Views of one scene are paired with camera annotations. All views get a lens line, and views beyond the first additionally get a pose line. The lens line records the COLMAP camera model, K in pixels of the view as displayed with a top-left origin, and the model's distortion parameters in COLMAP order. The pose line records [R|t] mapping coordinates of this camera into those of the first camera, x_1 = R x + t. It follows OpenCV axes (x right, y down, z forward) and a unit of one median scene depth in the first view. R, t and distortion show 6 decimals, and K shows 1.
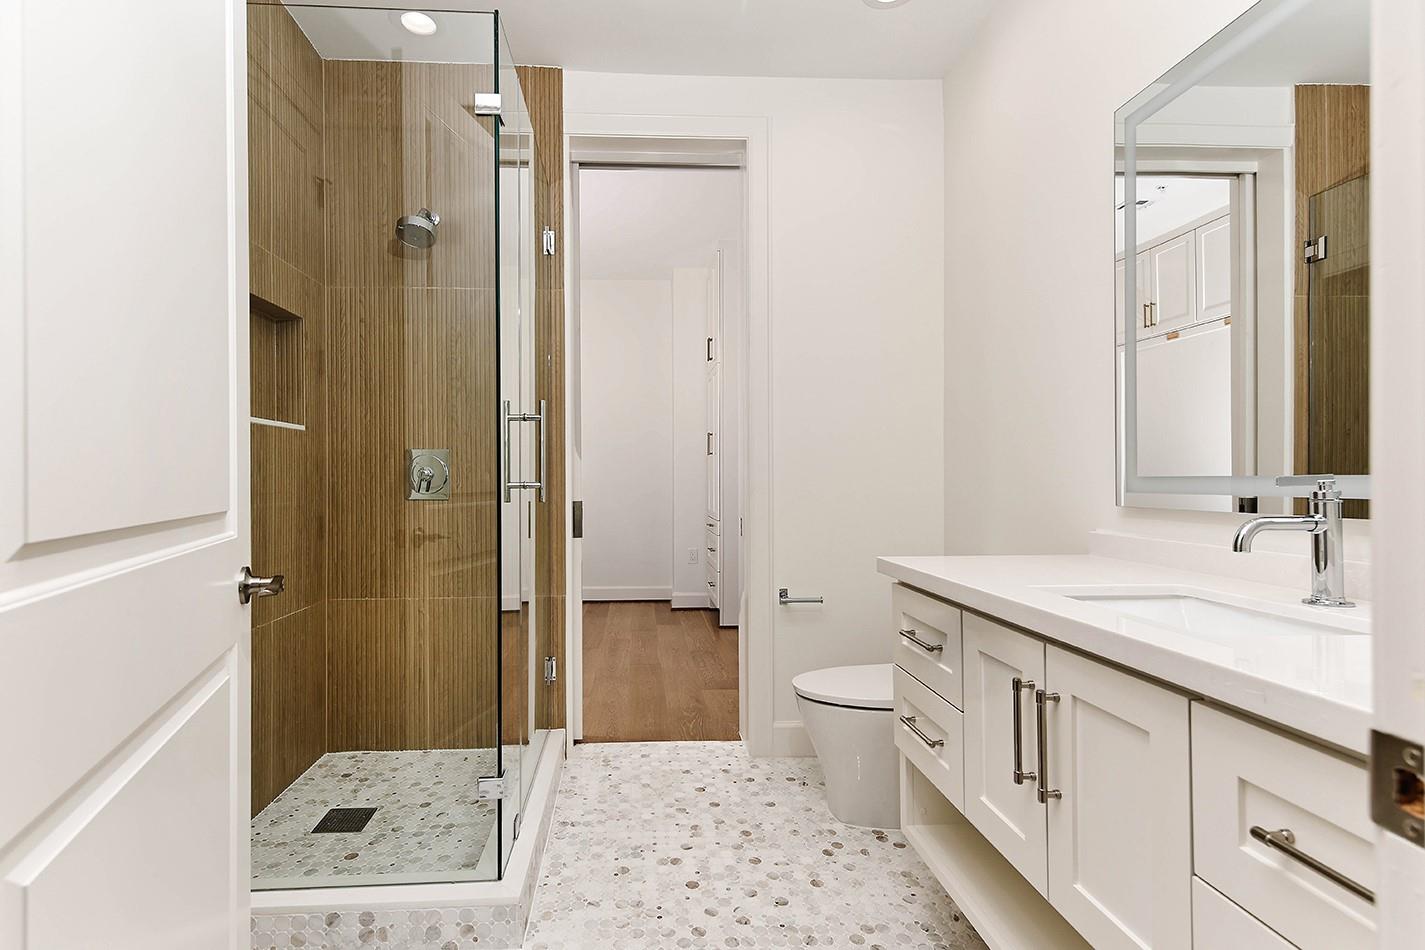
lens RADIAL K [[932.3, 0, 701.5], [0, 932.3, 470.3], [0, 0, 1]] dist [-0.000647, 0.001856]
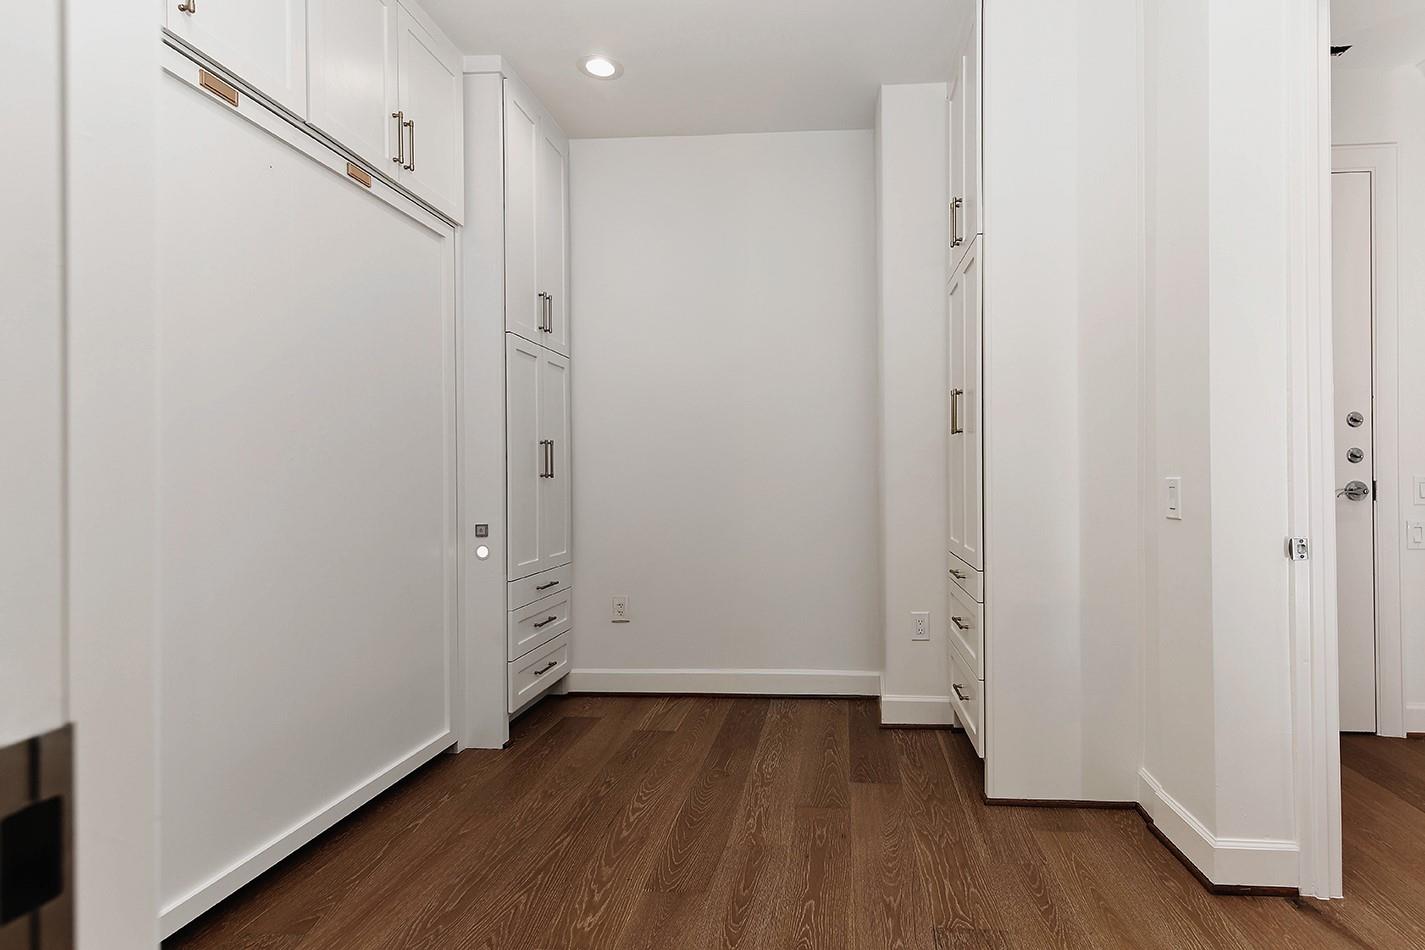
lens RADIAL K [[932.3, 0, 701.5], [0, 932.3, 470.3], [0, 0, 1]] dist [-0.000647, 0.001856]
pose [[0.975579, -0.004367, -0.219606, -0.014450], [0.003754, 0.999988, -0.003207, 0.003715], [0.219617, 0.002305, 0.975583, 0.465137]]
